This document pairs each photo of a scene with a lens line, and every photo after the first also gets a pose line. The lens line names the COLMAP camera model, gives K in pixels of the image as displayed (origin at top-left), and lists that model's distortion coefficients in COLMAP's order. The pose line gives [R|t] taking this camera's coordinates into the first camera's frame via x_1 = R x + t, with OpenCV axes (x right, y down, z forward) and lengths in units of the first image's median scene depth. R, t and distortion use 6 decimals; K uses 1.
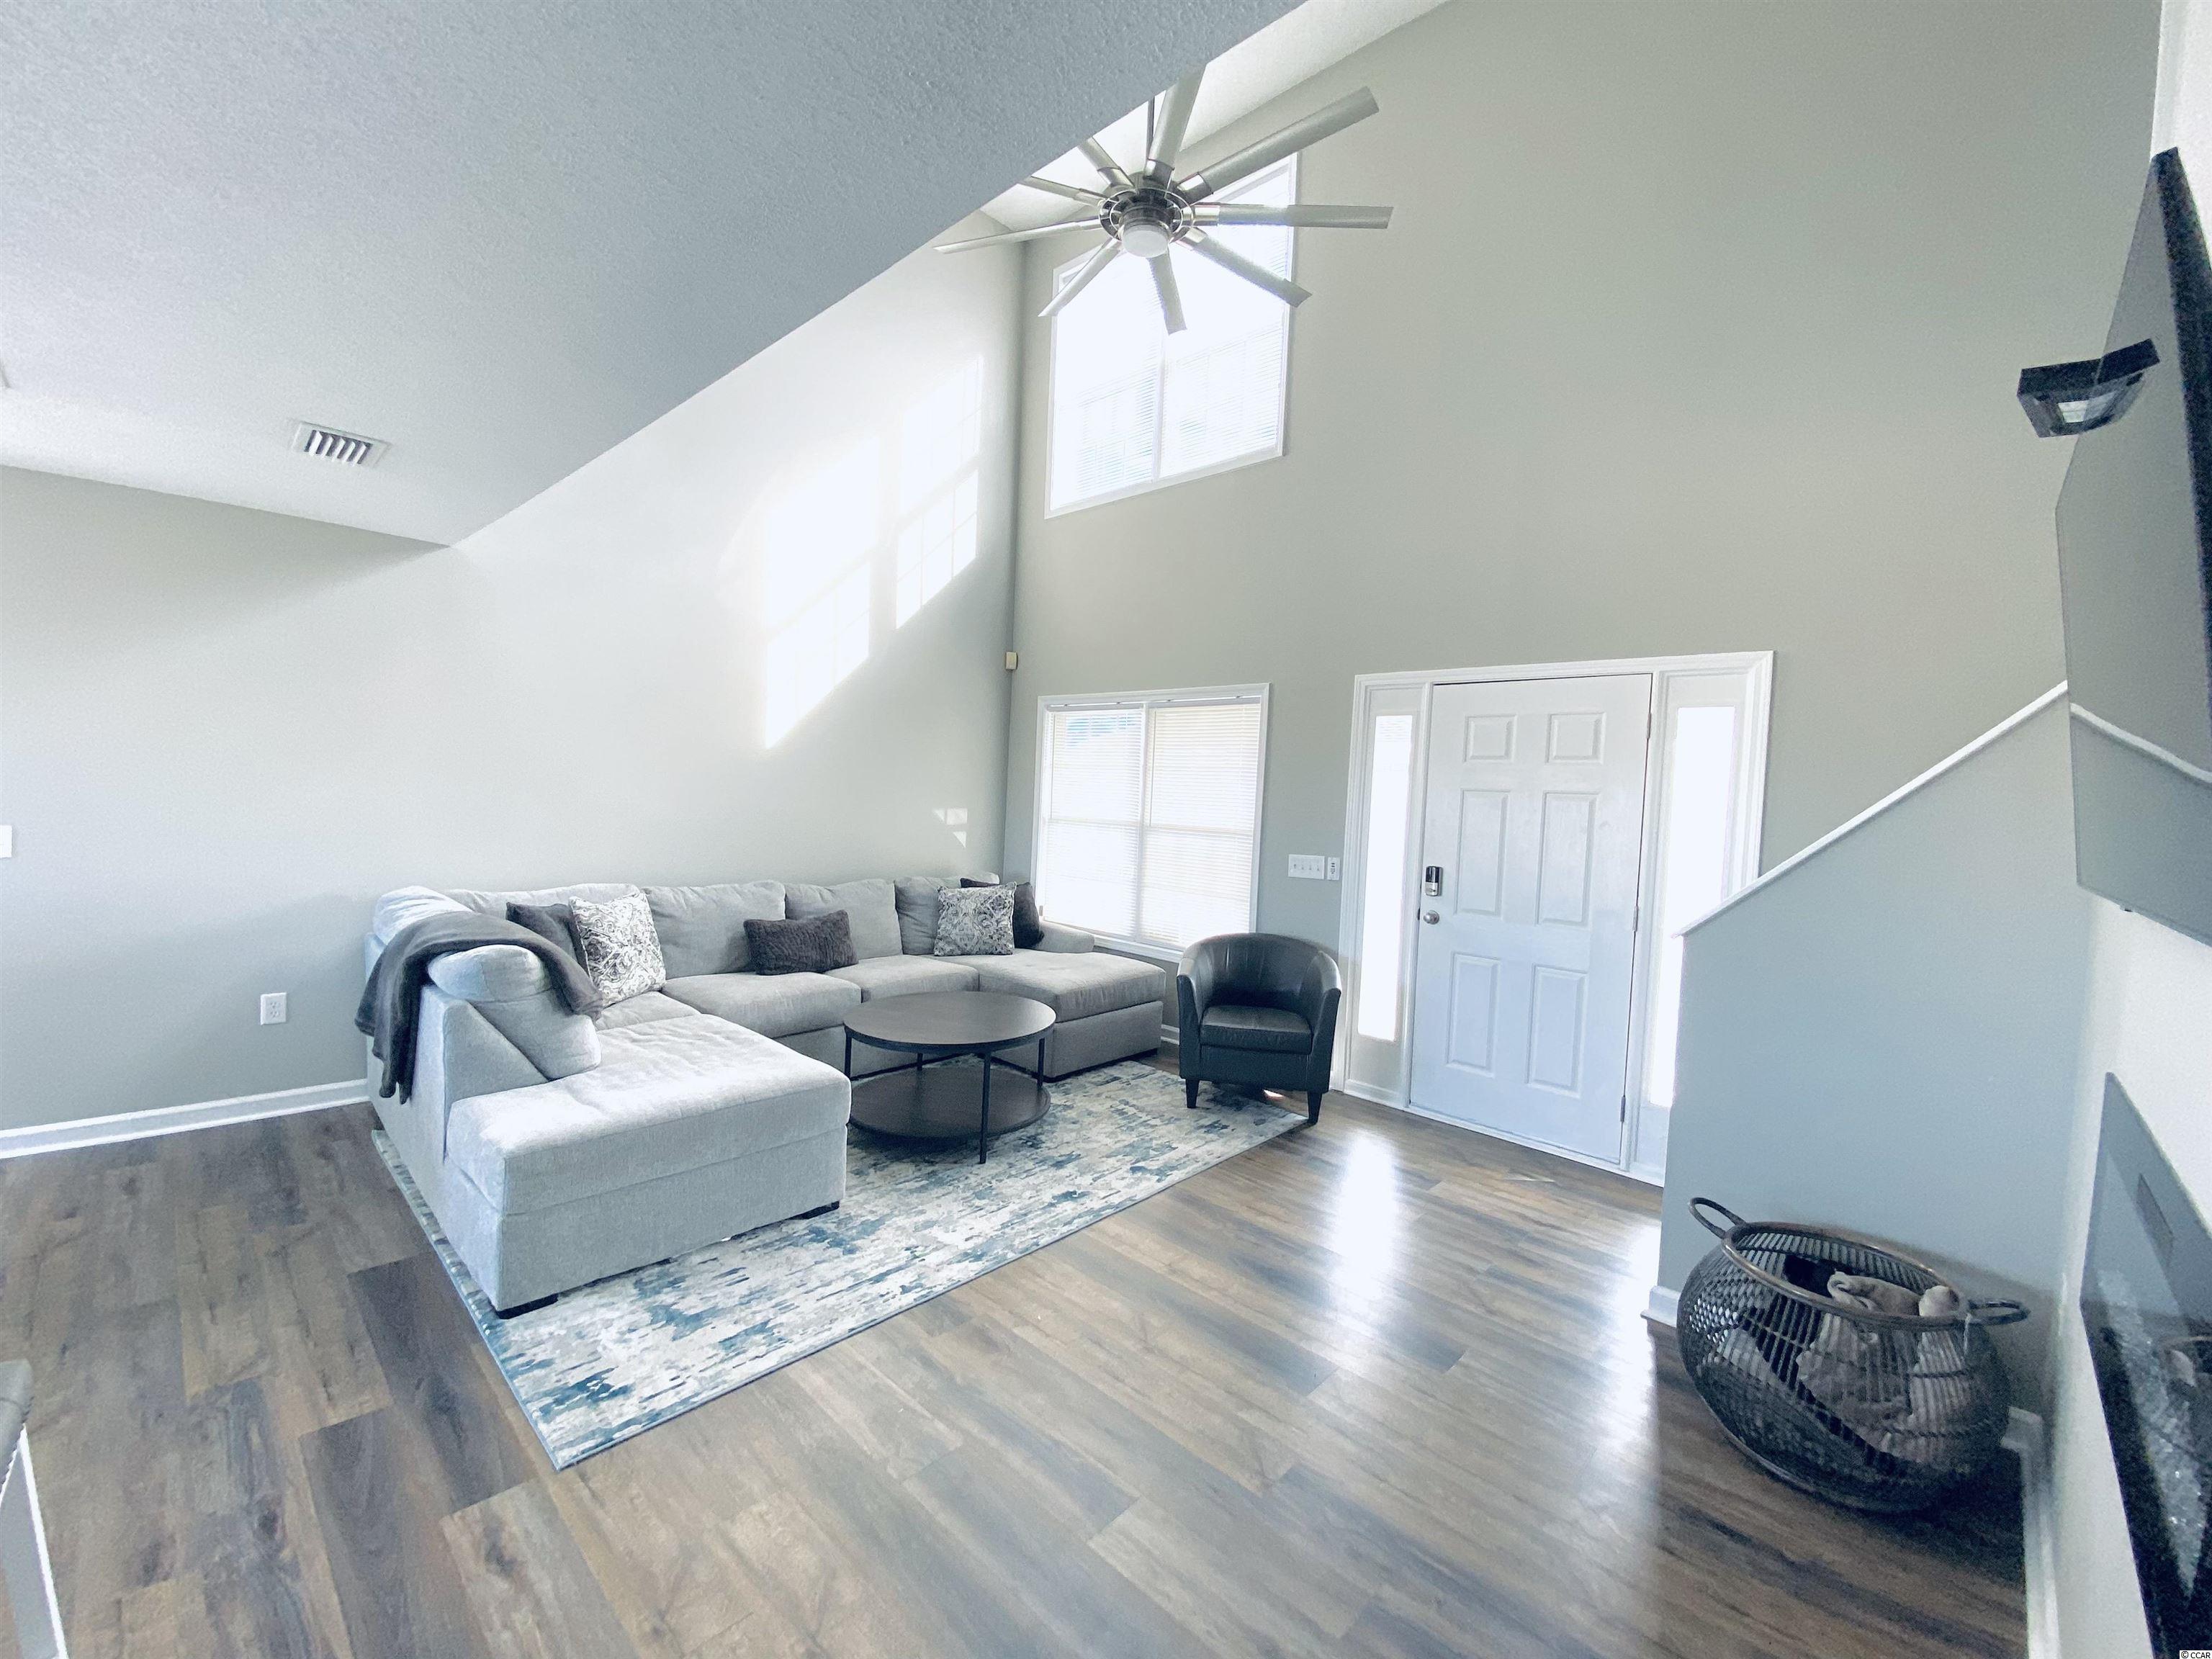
lens RADIAL K [[912.9, 0, 1119.6], [0, 912.9, 824.7], [0, 0, 1]] dist [0.010560, -0.000472]
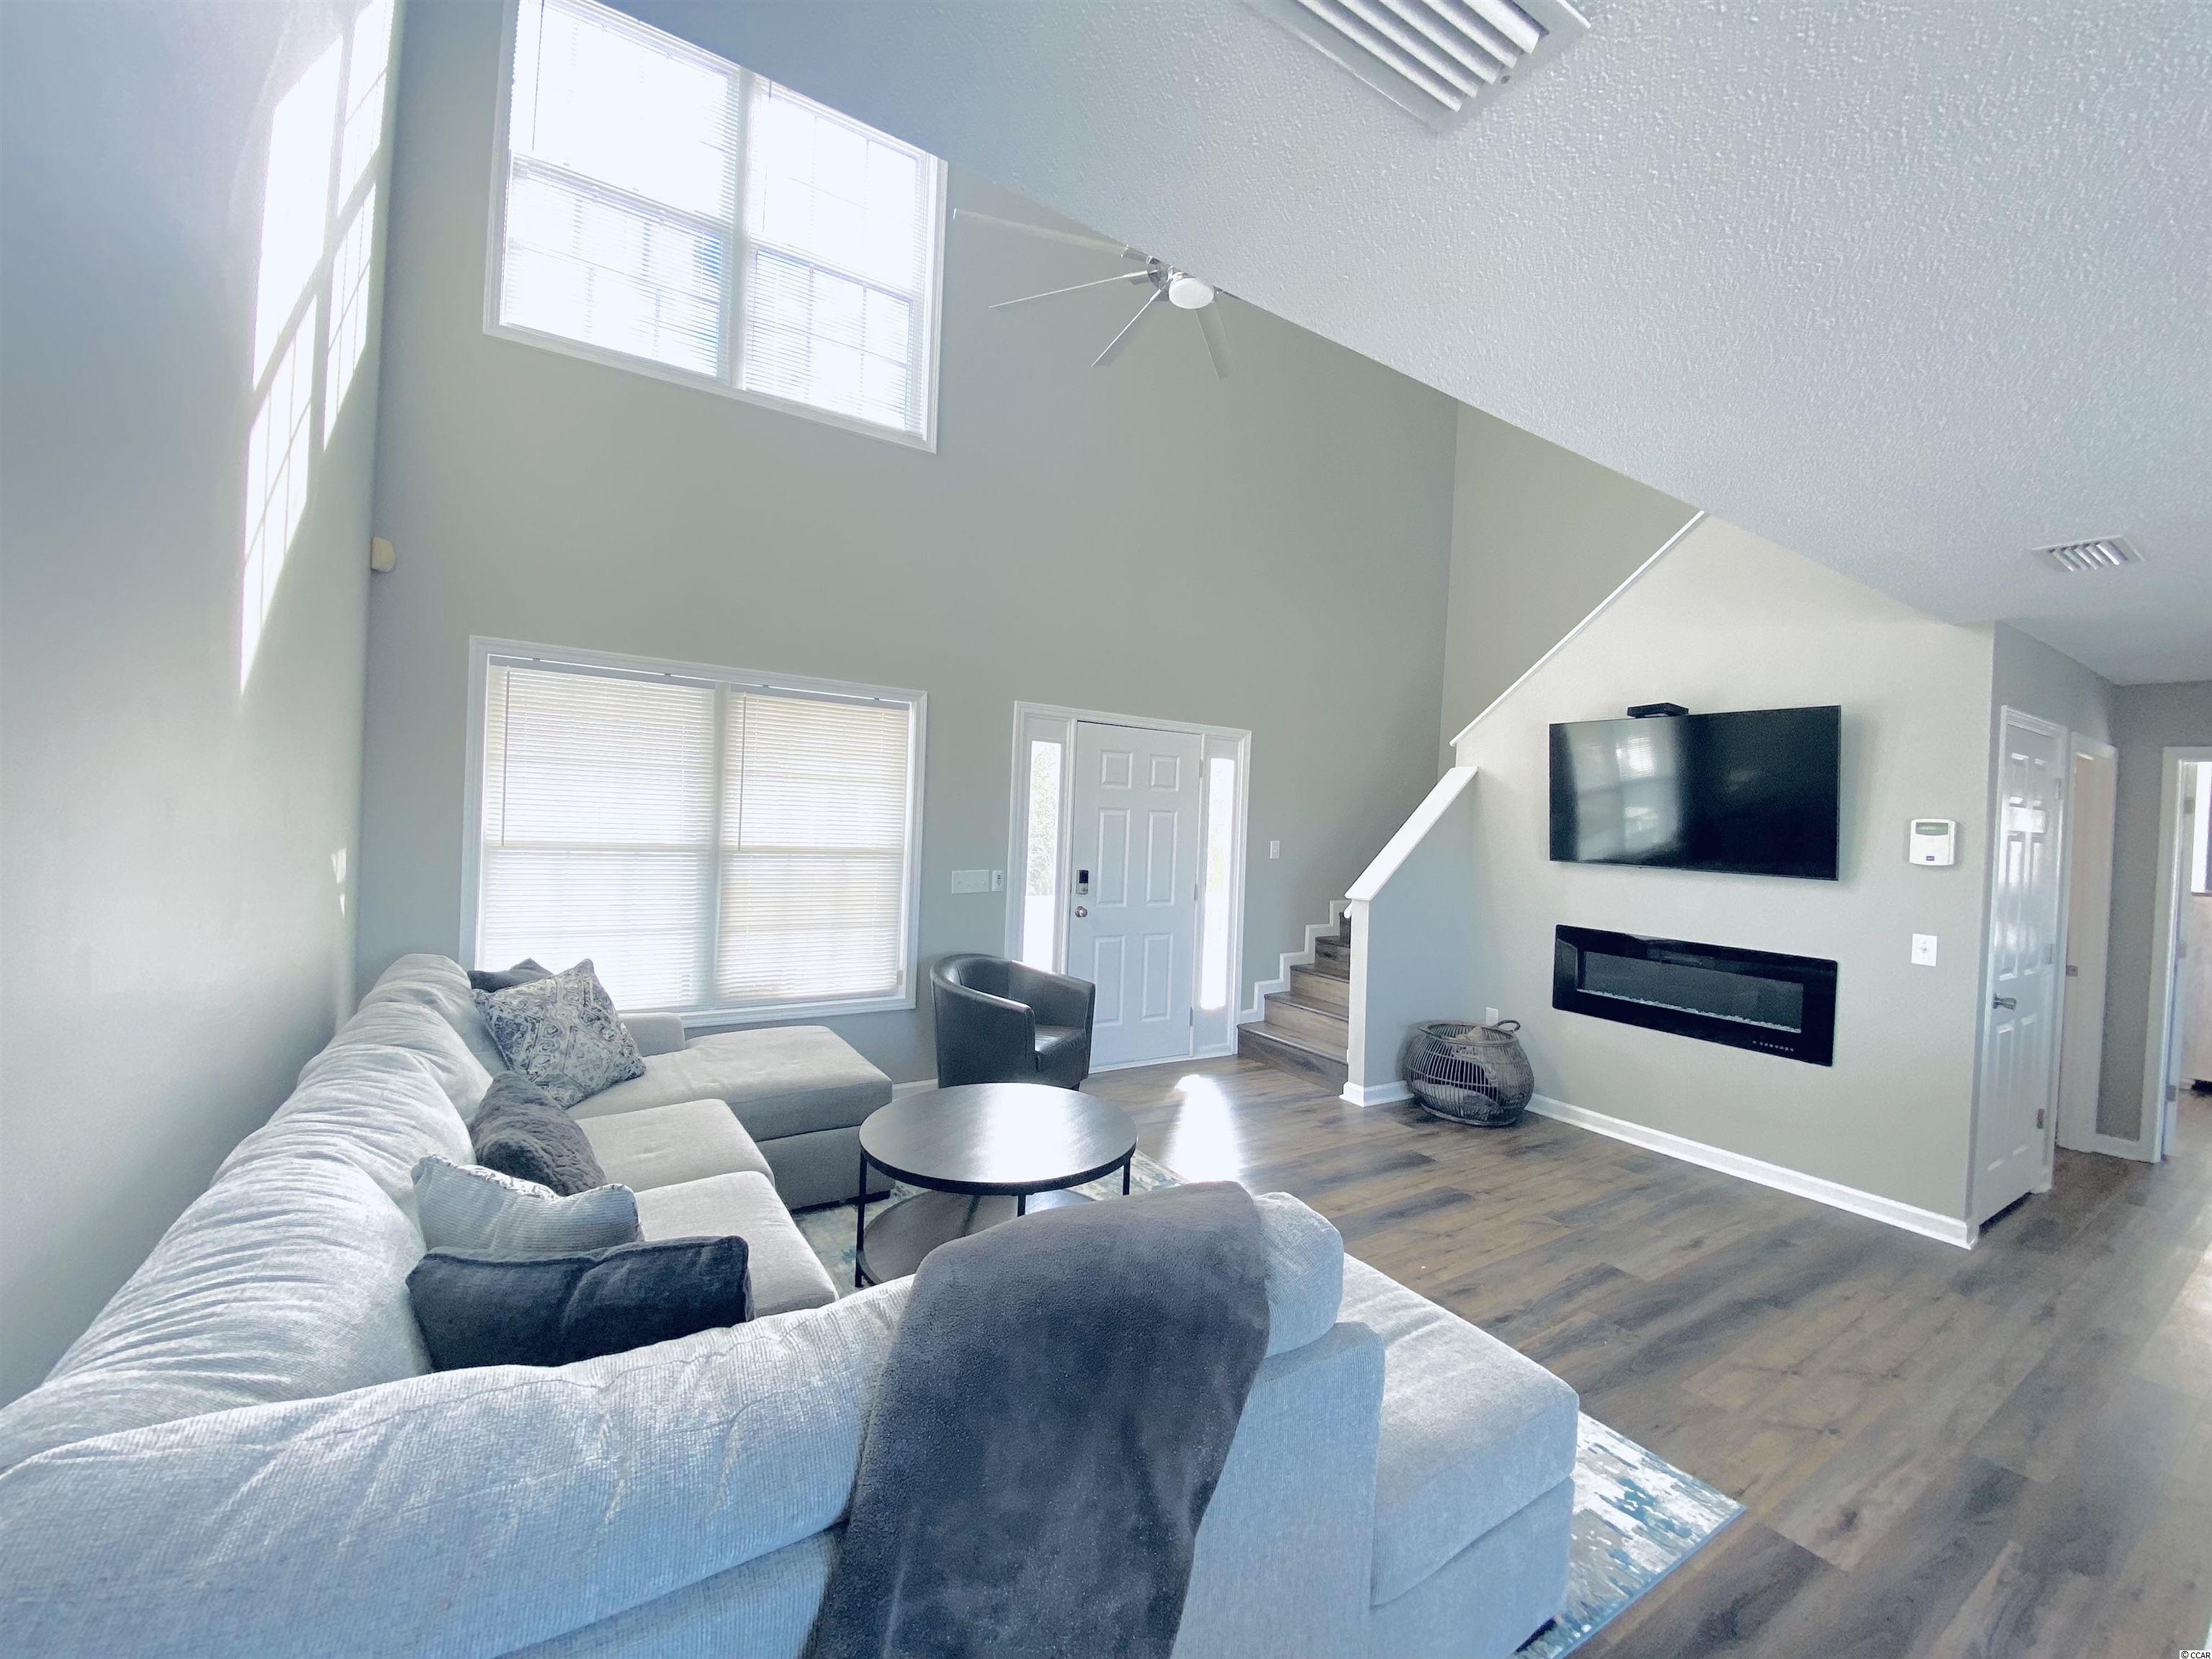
lens RADIAL K [[912.9, 0, 1119.6], [0, 912.9, 824.7], [0, 0, 1]] dist [0.010560, -0.000472]
pose [[0.231098, -0.054645, 0.971395, -0.782137], [-0.005813, 0.998326, 0.057543, -0.080934], [-0.972913, -0.018945, 0.230394, 0.640440]]
